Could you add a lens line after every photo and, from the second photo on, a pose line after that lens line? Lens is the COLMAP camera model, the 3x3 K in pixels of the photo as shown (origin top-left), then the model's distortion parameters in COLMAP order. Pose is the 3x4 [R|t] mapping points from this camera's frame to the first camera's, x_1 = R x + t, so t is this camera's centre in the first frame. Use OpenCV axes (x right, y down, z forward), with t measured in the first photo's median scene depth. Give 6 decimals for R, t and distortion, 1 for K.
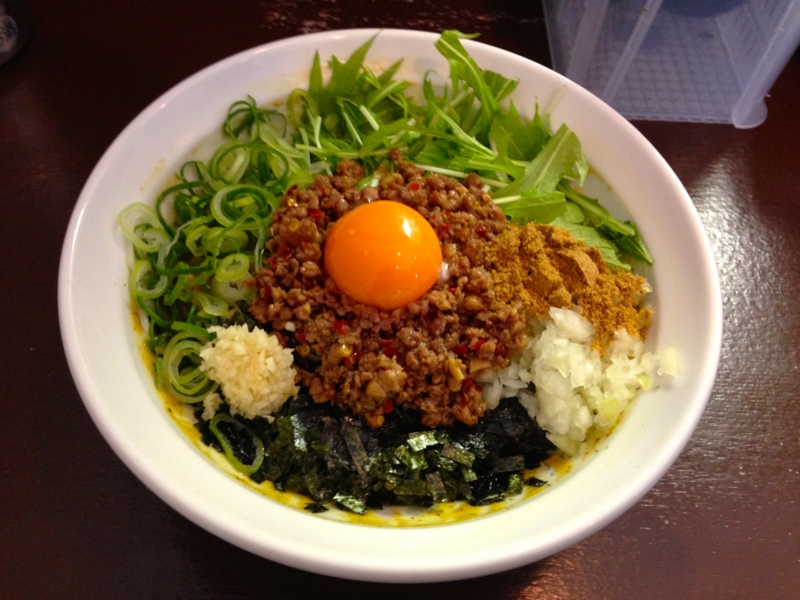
lens RADIAL K [[780.4, 0, 401.0], [0, 780.4, 299.9], [0, 0, 1]] dist [0.035112, 0.000000]
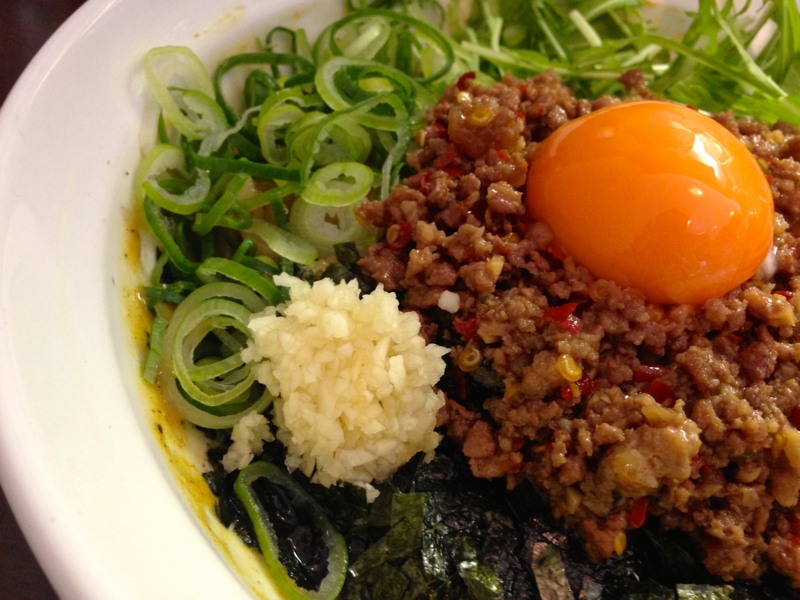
lens RADIAL K [[780.4, 0, 398.7], [0, 780.4, 302.4], [0, 0, 1]] dist [0.035112, 0.000000]
pose [[0.983761, 0.177802, -0.024525, -0.158885], [-0.179465, 0.972322, -0.149606, 0.109731], [-0.002754, 0.151578, 0.988441, 0.534058]]
